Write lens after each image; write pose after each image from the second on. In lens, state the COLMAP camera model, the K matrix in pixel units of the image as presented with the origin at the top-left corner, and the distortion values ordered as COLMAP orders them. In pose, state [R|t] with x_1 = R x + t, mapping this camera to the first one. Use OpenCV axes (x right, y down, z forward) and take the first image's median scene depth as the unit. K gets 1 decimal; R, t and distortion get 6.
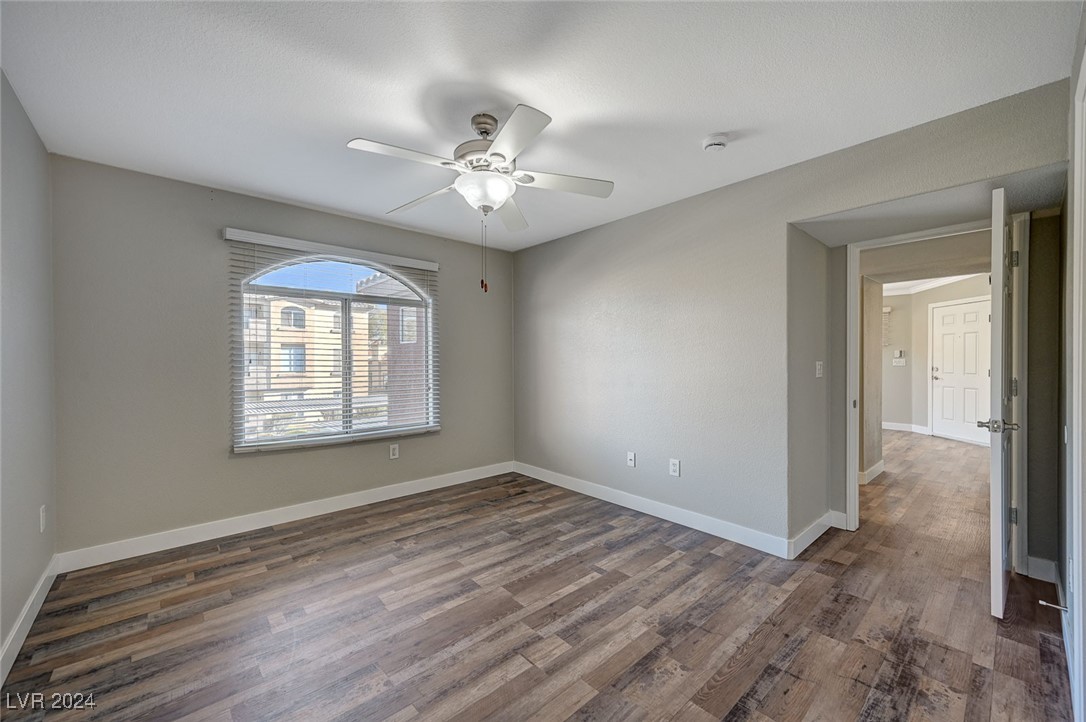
lens RADIAL K [[431.3, 0, 536.3], [0, 431.3, 359.3], [0, 0, 1]] dist [-0.000615, 0.000612]
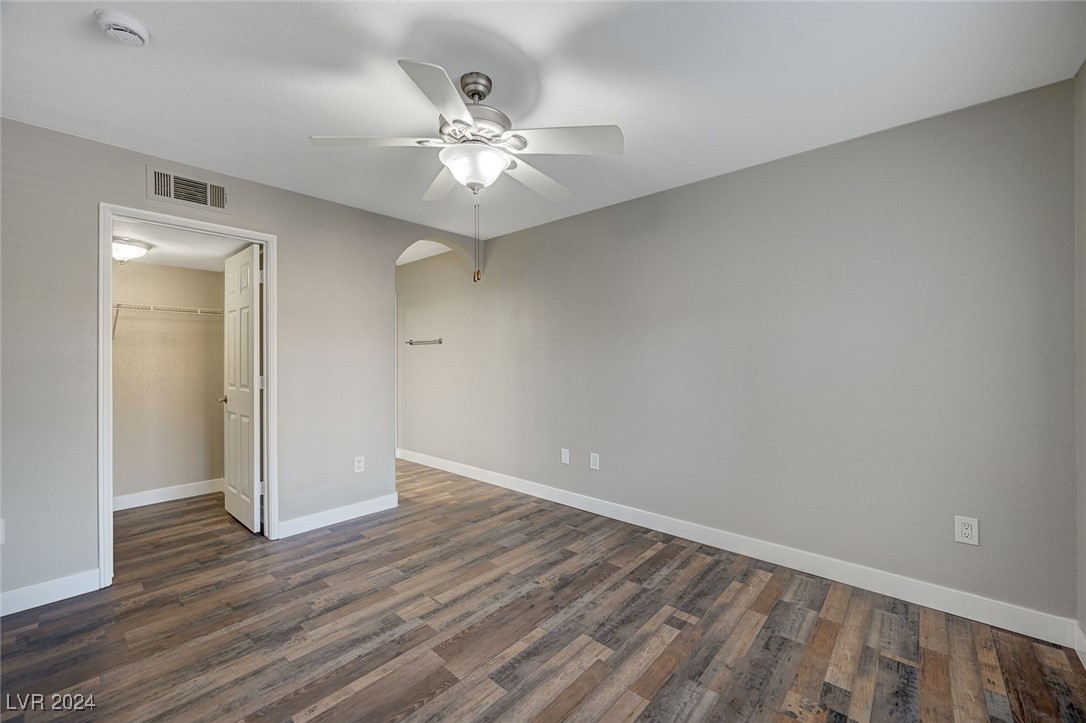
lens RADIAL K [[429.1, 0, 546.9], [0, 429.1, 357.4], [0, 0, 1]] dist [-0.000994, -0.000714]
pose [[-0.990331, 0.003336, -0.138684, -0.121062], [0.004398, 0.999963, -0.007352, 0.000787], [0.138655, -0.007891, -0.990309, 1.650724]]
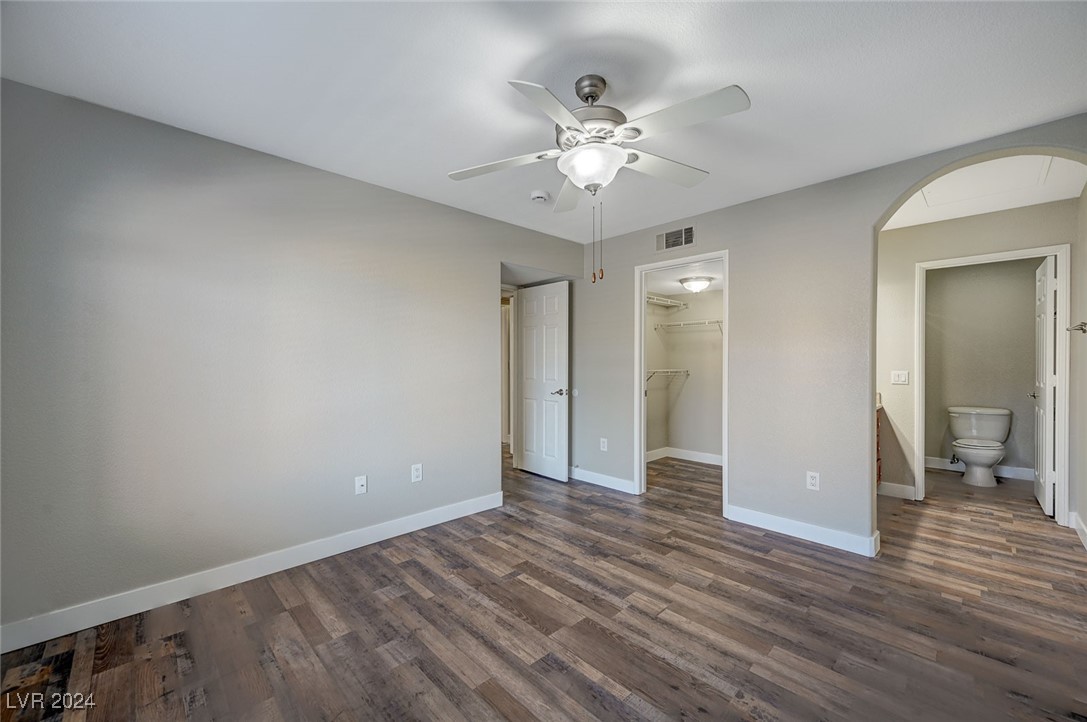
lens RADIAL K [[431.7, 0, 549.1], [0, 431.7, 363.8], [0, 0, 1]] dist [-0.000615, 0.000612]
pose [[-0.066004, -0.006578, 0.997798, -0.865074], [-0.001946, 0.999977, 0.006464, -0.000861], [-0.997817, -0.001515, -0.066015, 1.008184]]
